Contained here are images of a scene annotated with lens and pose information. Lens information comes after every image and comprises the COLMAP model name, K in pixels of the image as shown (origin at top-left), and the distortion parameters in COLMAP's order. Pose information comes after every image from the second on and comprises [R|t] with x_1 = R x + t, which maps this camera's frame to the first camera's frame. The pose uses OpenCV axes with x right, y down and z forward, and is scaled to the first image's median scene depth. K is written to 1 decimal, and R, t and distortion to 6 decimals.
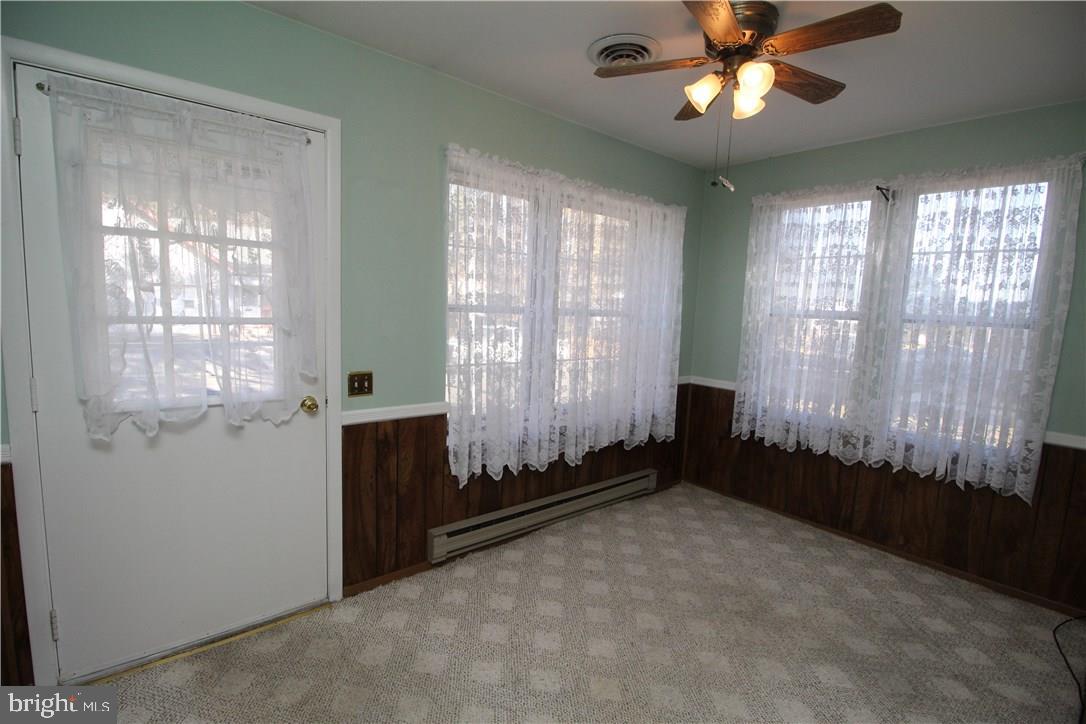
lens RADIAL K [[505.9, 0, 540.2], [0, 505.9, 361.2], [0, 0, 1]] dist [0.003186, -0.012679]
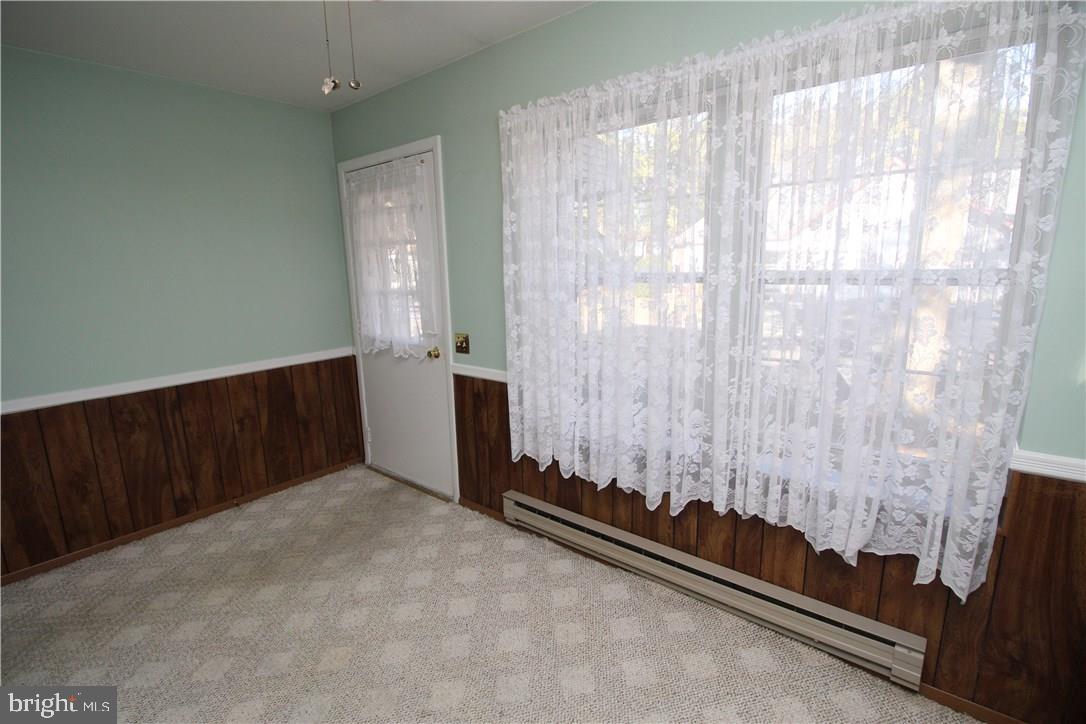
lens RADIAL K [[484.3, 0, 523.5], [0, 484.3, 367.5], [0, 0, 1]] dist [0.001453, -0.000069]
pose [[0.171386, 0.141112, -0.975046, 0.761104], [-0.081694, 0.988316, 0.128673, -0.056466], [0.981811, 0.057602, 0.180911, 0.845406]]
